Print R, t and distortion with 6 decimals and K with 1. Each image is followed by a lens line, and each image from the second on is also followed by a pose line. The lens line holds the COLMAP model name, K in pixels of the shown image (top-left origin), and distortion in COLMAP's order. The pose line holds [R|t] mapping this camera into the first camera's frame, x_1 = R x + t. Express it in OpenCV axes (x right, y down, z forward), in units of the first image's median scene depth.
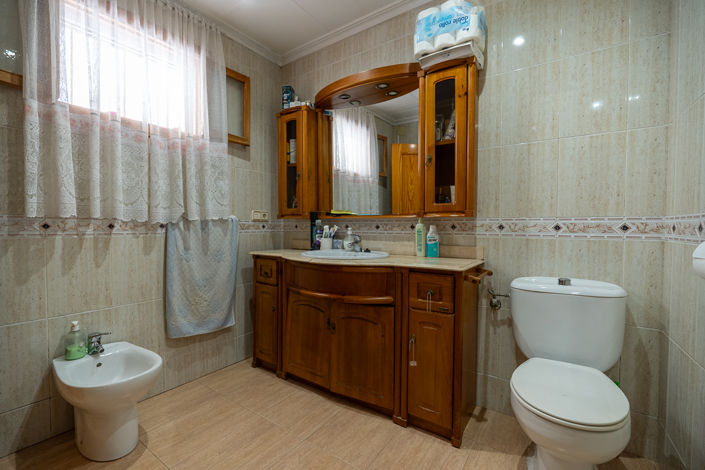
lens RADIAL K [[306.7, 0, 352.5], [0, 306.7, 235.0], [0, 0, 1]] dist [-0.016563, 0.000267]
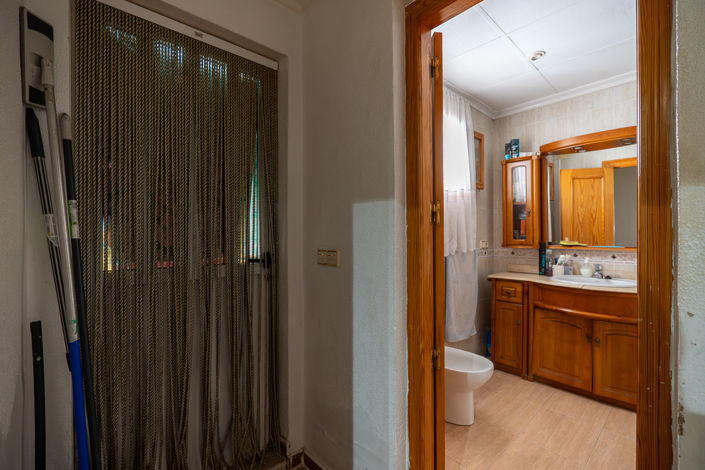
lens RADIAL K [[306.7, 0, 352.5], [0, 306.7, 235.0], [0, 0, 1]] dist [-0.016563, 0.000267]
pose [[0.975844, -0.006678, -0.218366, -0.637507], [0.001975, 0.999762, -0.021748, -0.086980], [0.218459, 0.020792, 0.975625, -0.350601]]
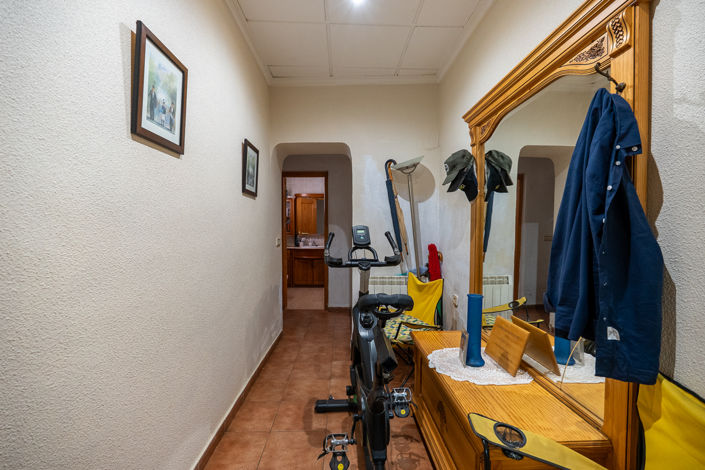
lens RADIAL K [[306.7, 0, 352.5], [0, 306.7, 235.0], [0, 0, 1]] dist [-0.016563, 0.000267]
pose [[0.821405, -0.020412, 0.569980, -1.477094], [0.023036, 0.999731, 0.002605, -0.060450], [-0.569880, 0.010990, 0.821654, -1.894059]]
